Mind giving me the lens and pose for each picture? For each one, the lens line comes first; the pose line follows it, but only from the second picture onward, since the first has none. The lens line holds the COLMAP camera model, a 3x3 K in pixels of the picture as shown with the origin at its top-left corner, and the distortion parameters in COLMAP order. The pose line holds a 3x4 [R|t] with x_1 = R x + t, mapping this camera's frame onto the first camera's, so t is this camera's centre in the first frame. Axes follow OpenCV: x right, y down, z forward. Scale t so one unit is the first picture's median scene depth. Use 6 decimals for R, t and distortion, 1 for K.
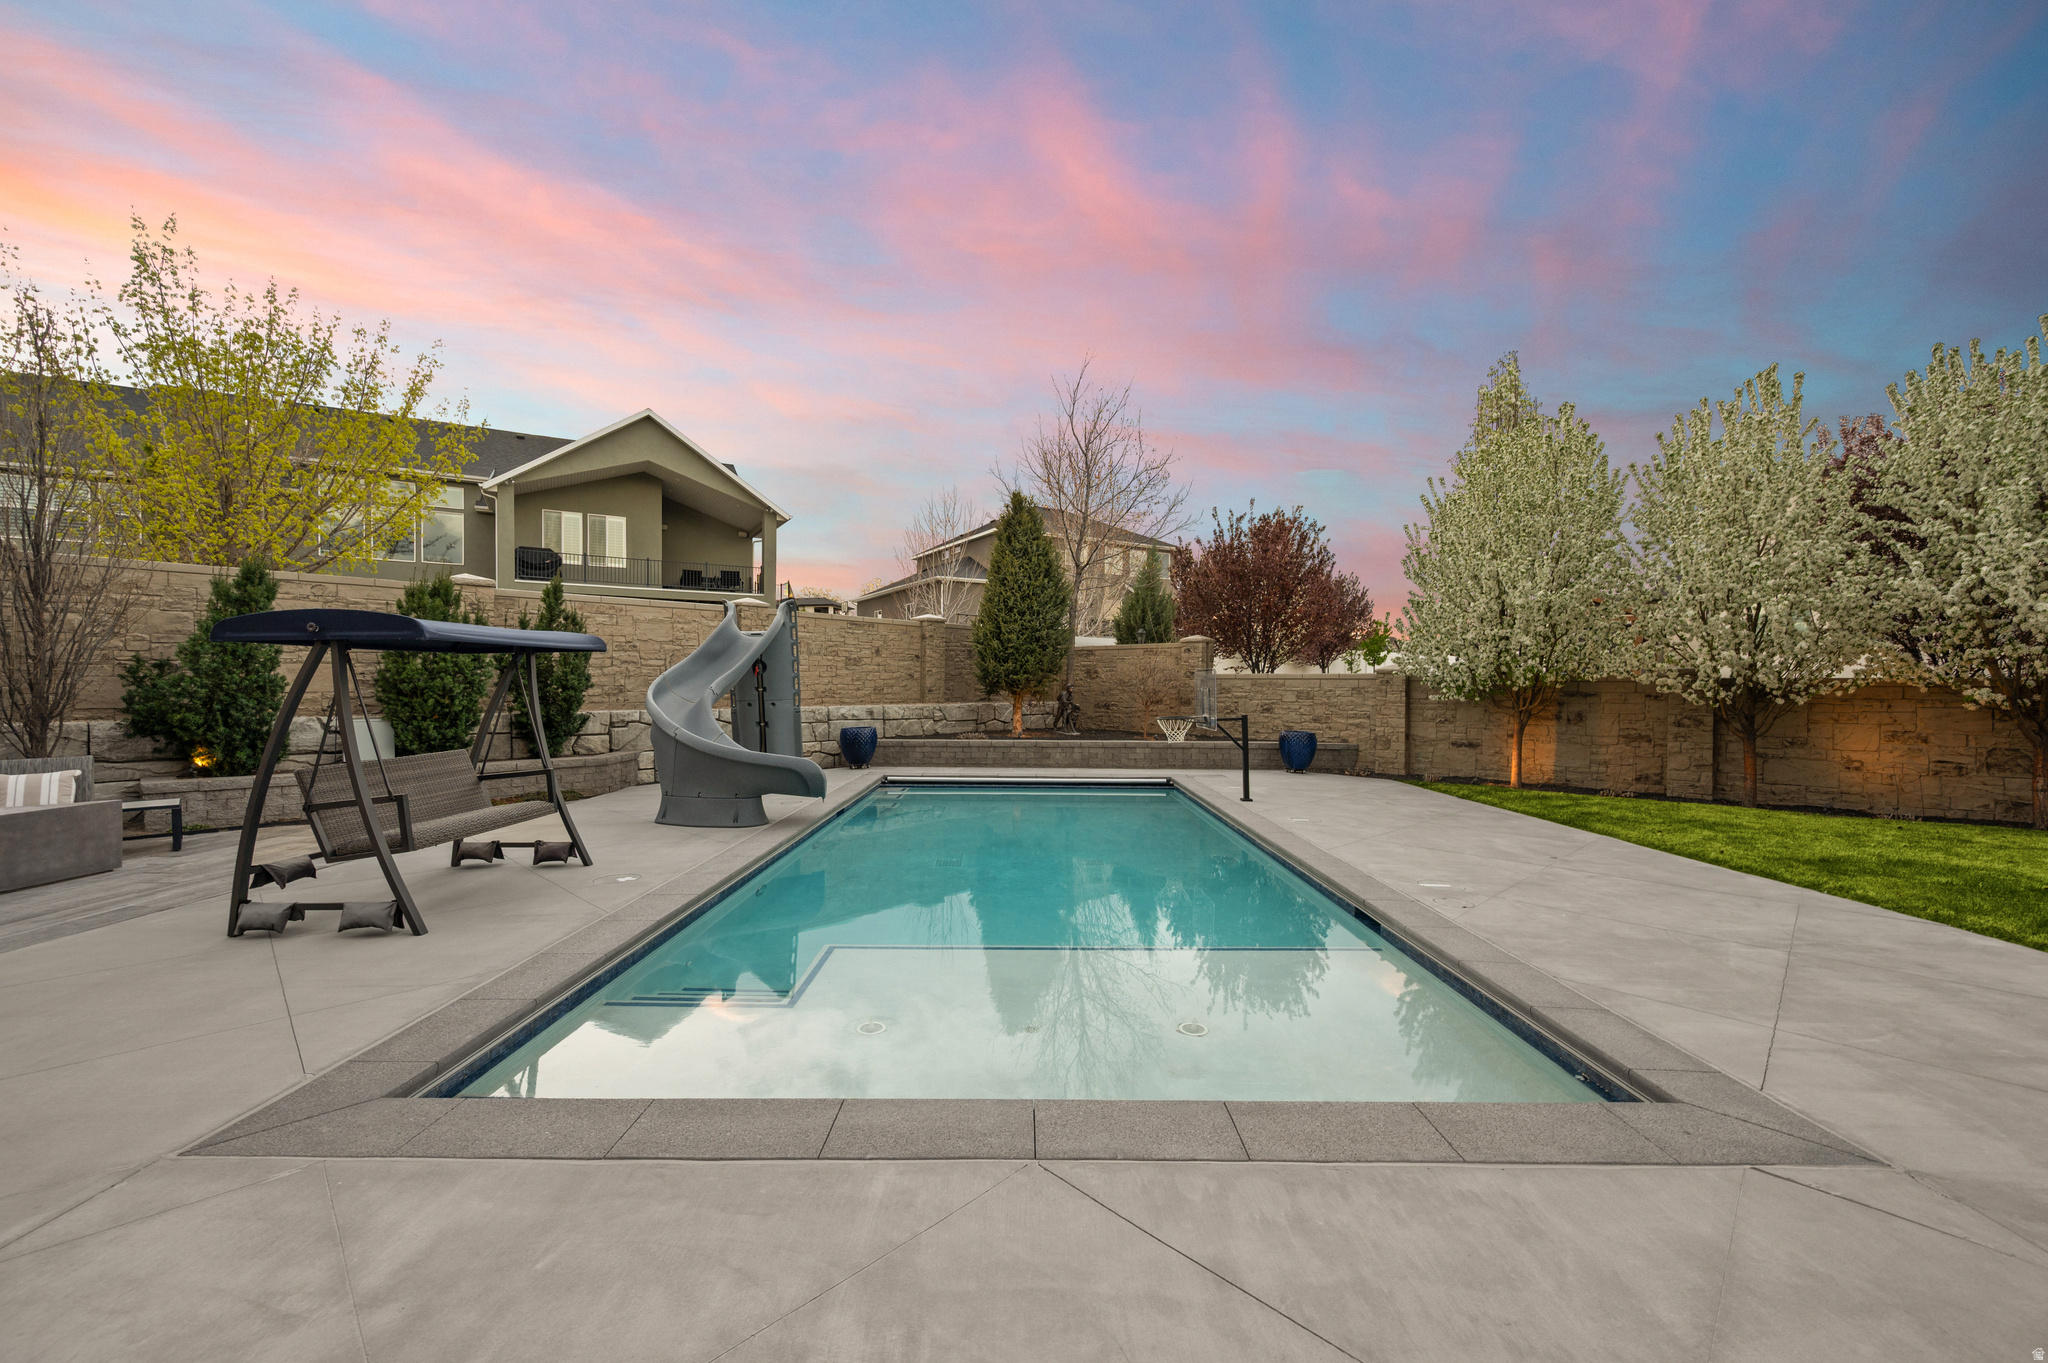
lens RADIAL K [[817.7, 0, 1032.6], [0, 817.7, 691.4], [0, 0, 1]] dist [0.000088, 0.000420]
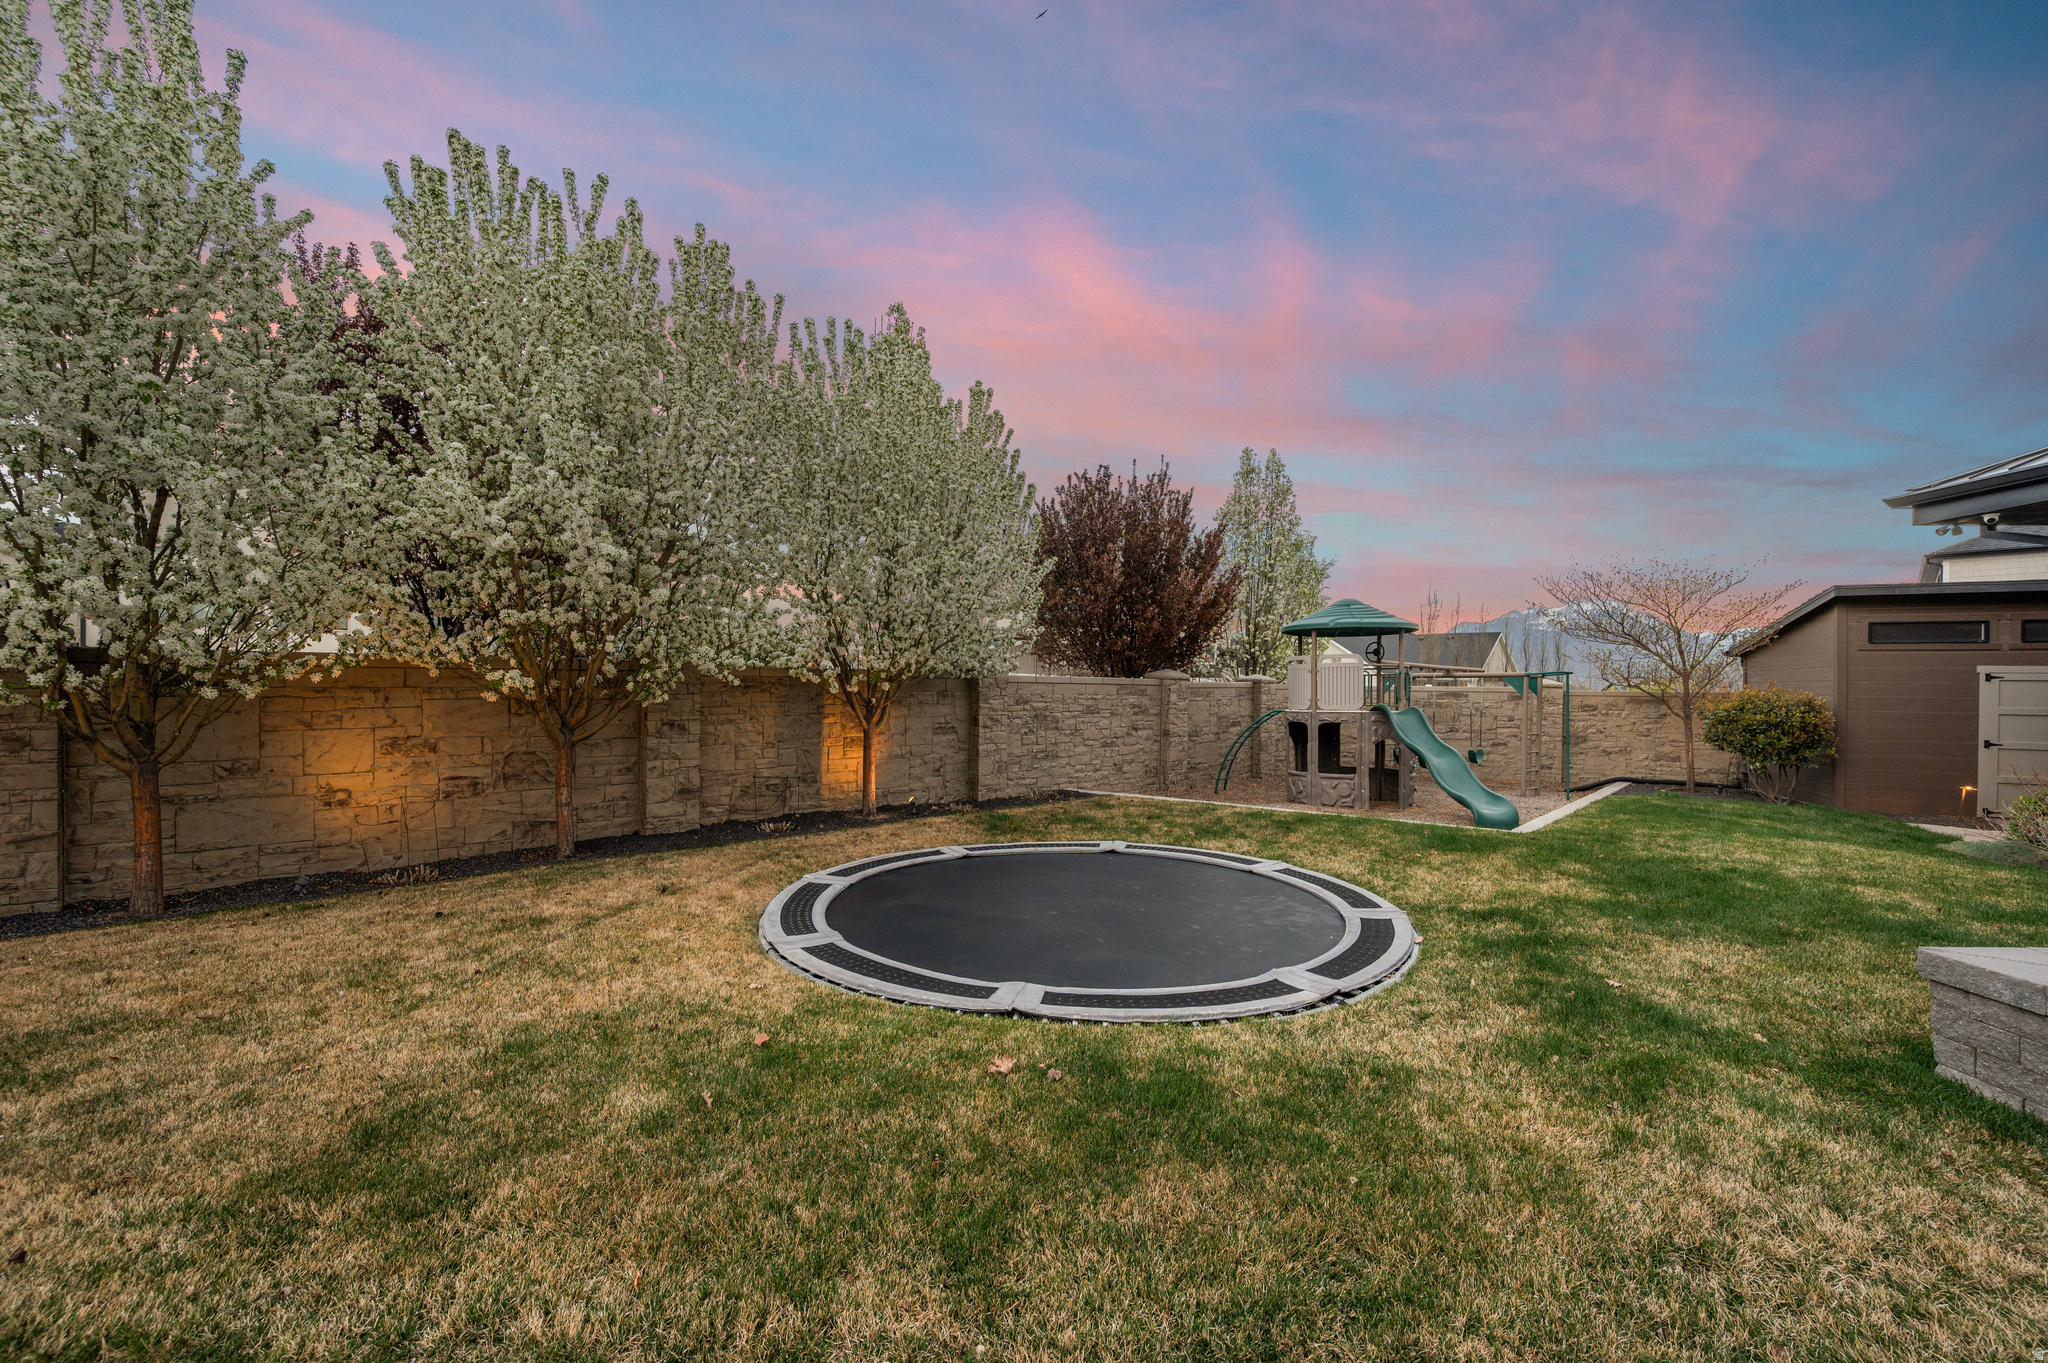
lens RADIAL K [[817.7, 0, 1019.6], [0, 817.7, 695.2], [0, 0, 1]] dist [0.000088, 0.000420]
pose [[0.038514, -0.015564, 0.999137, 0.426852], [0.002508, 0.999877, 0.015479, 0.006860], [-0.999255, 0.001909, 0.038548, 0.478993]]
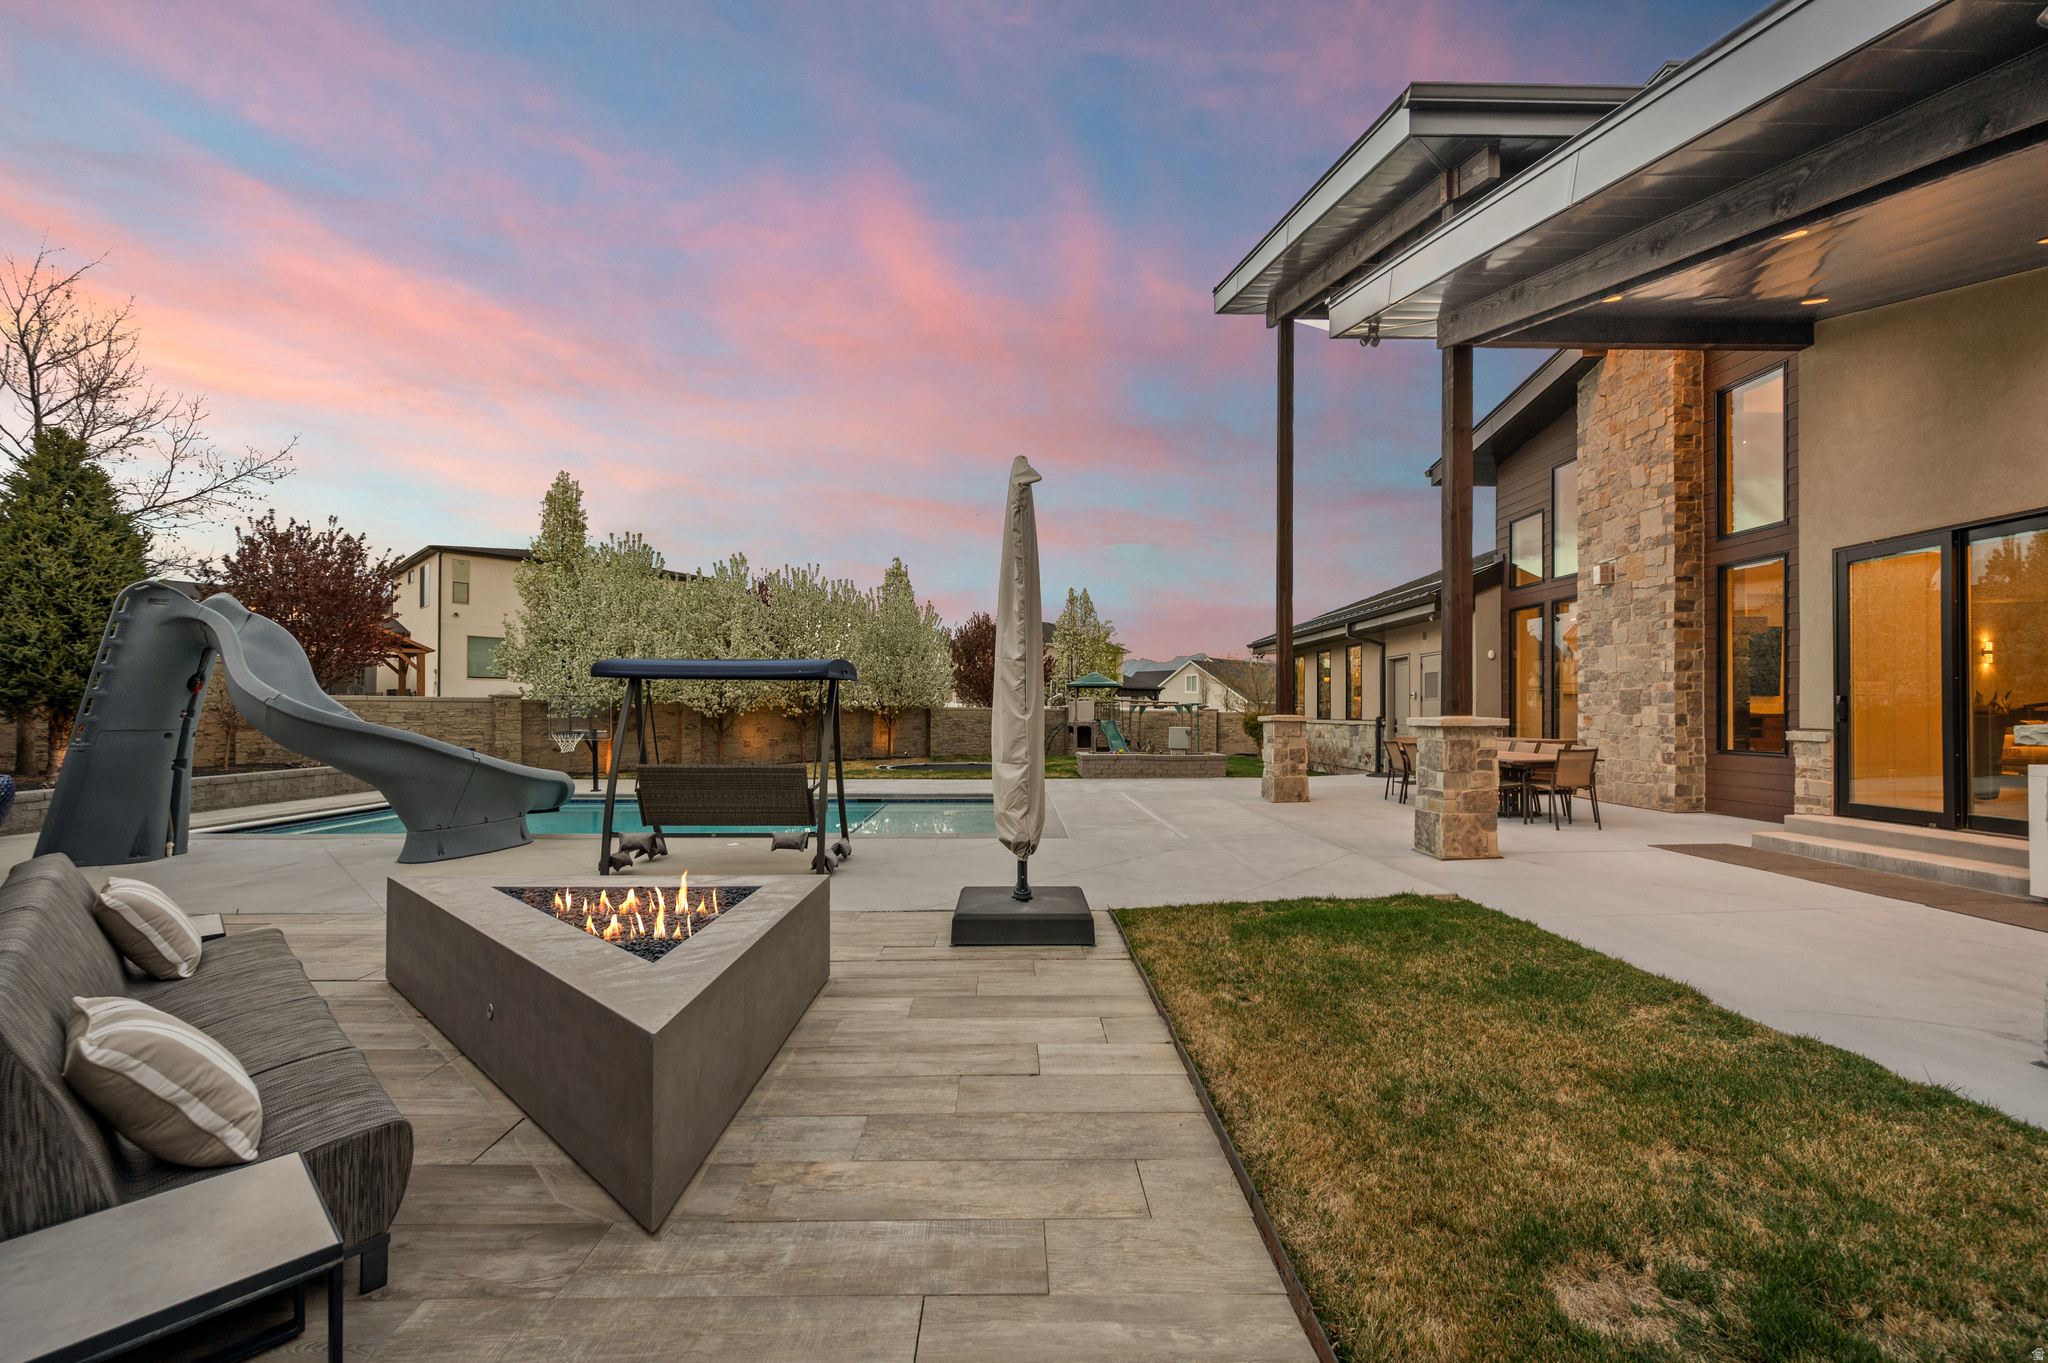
lens RADIAL K [[817.7, 0, 1023.4], [0, 817.7, 698.6], [0, 0, 1]] dist [0.000088, 0.000420]
pose [[-0.014750, 0.009784, 0.999843, -1.153047], [0.007403, 0.999926, -0.009675, -0.003026], [-0.999864, 0.007259, -0.014822, 0.313213]]
